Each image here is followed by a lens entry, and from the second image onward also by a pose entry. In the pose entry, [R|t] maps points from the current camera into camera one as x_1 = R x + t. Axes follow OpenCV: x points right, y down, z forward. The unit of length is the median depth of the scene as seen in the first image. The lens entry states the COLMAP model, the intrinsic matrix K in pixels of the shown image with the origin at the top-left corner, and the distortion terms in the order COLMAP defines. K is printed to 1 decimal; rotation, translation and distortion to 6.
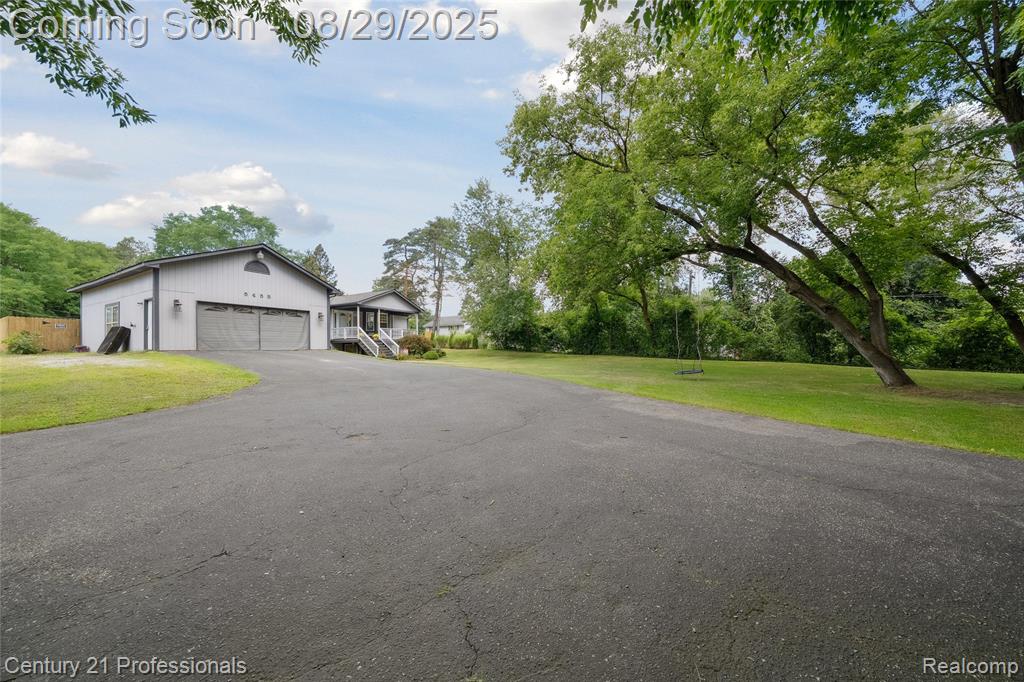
lens RADIAL K [[353.5, 0, 508.0], [0, 353.5, 350.1], [0, 0, 1]] dist [-0.001776, -0.000134]
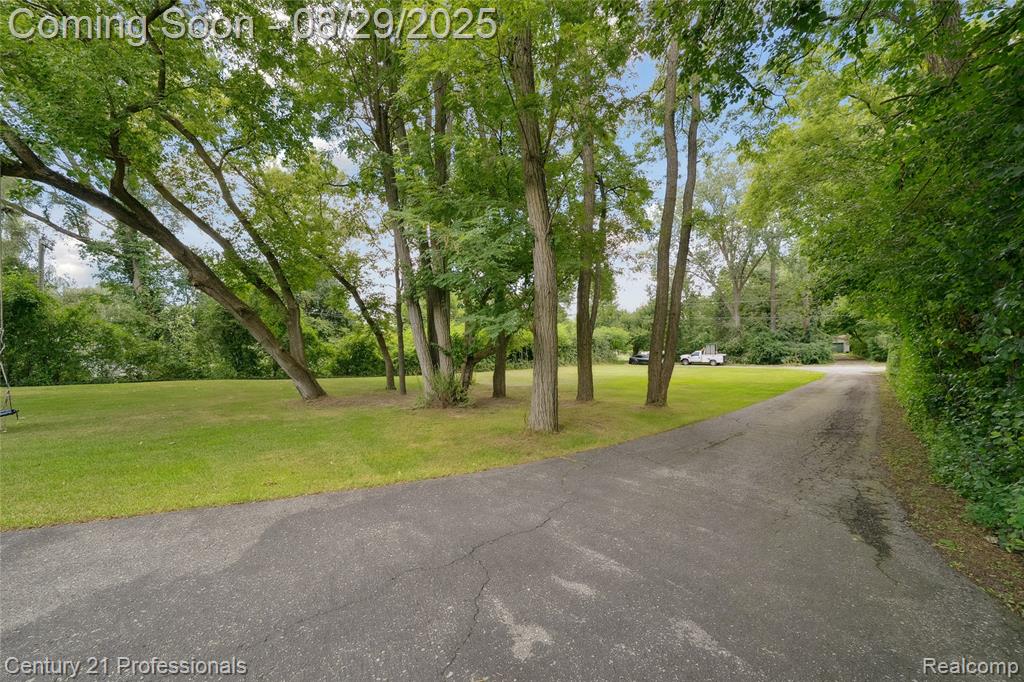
lens RADIAL K [[353.5, 0, 508.0], [0, 353.5, 350.1], [0, 0, 1]] dist [-0.001776, -0.000134]
pose [[0.226128, 0.009883, 0.974047, 0.189951], [0.028212, 0.999463, -0.016690, -0.000937], [-0.973689, 0.031254, 0.225728, 0.174131]]
